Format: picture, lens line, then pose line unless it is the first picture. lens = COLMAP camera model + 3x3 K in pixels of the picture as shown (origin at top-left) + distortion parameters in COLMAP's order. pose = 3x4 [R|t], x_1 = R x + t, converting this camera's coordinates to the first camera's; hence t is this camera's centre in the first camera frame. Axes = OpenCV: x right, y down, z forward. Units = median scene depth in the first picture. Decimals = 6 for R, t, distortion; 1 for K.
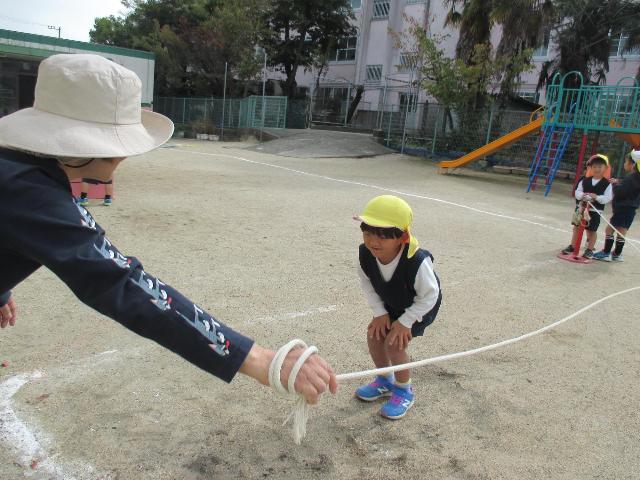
lens RADIAL K [[537.6, 0, 320.0], [0, 537.6, 240.0], [0, 0, 1]] dist [-0.010145, -0.009330]
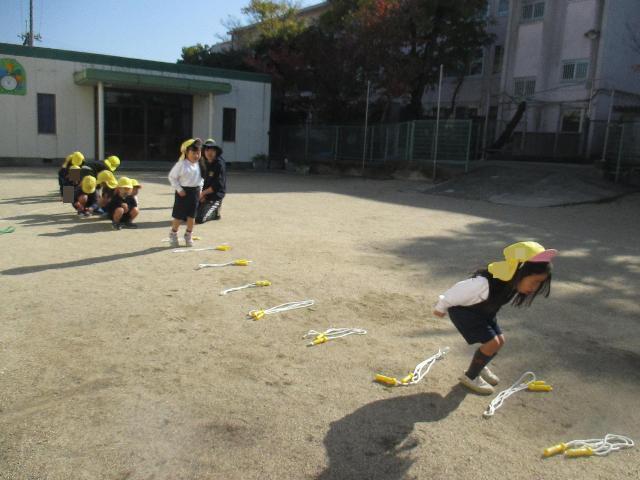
lens RADIAL K [[537.6, 0, 320.0], [0, 537.6, 240.0], [0, 0, 1]] dist [-0.010145, -0.009330]
pose [[0.992403, -0.013781, -0.122258, -0.118560], [0.008879, 0.999138, -0.040551, -0.045931], [0.122712, 0.039158, 0.991670, 0.156073]]
